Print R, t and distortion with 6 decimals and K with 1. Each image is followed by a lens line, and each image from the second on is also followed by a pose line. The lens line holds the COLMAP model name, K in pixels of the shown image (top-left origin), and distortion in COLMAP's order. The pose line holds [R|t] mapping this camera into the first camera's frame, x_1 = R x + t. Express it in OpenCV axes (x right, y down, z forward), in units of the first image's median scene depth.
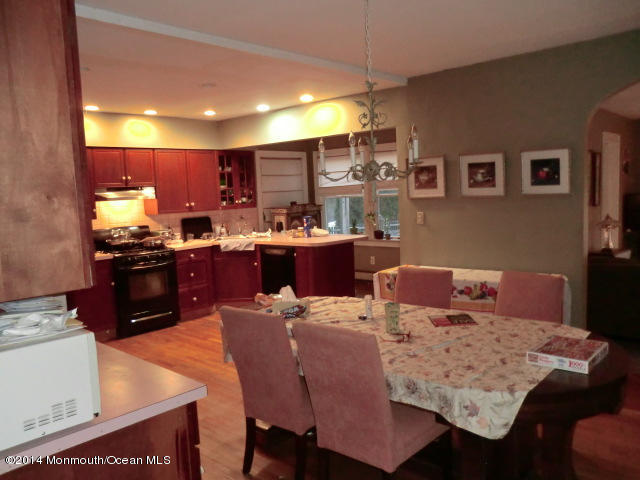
lens RADIAL K [[519.1, 0, 321.8], [0, 519.1, 243.4], [0, 0, 1]] dist [-0.063304, 0.064316]
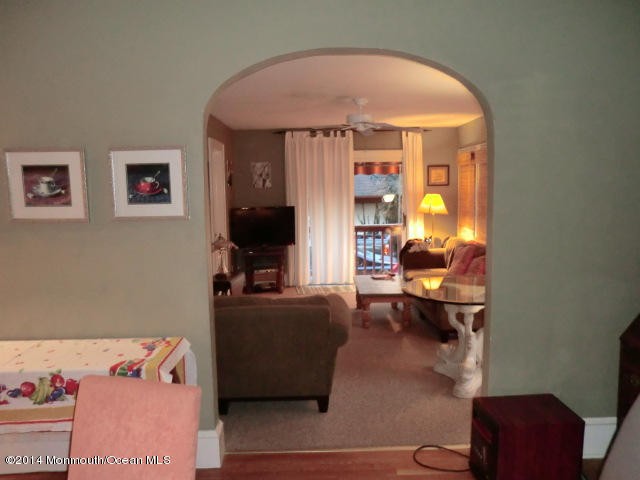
lens RADIAL K [[519.1, 0, 321.8], [0, 519.1, 243.4], [0, 0, 1]] dist [-0.063304, 0.064316]
pose [[0.738829, -0.045253, 0.672372, 0.148897], [0.056690, 0.998380, 0.004901, -0.051966], [-0.671505, 0.034496, 0.740197, 0.357794]]
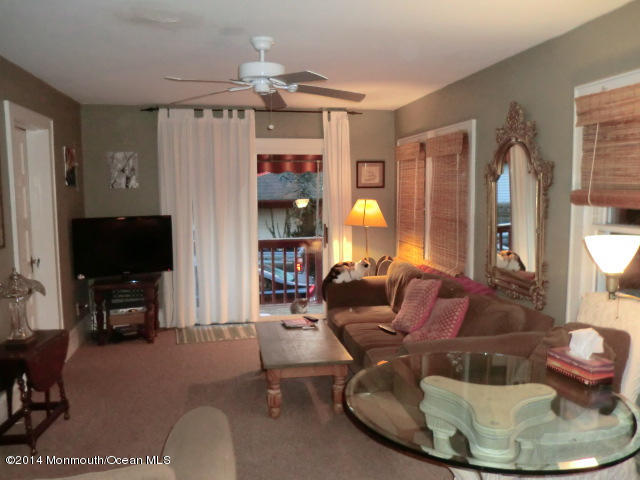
lens RADIAL K [[519.1, 0, 321.8], [0, 519.1, 243.4], [0, 0, 1]] dist [-0.063304, 0.064316]
pose [[0.611615, -0.045659, 0.789837, 0.512527], [0.063041, 0.997971, 0.008875, -0.095879], [-0.788640, 0.044364, 0.613252, 0.685081]]
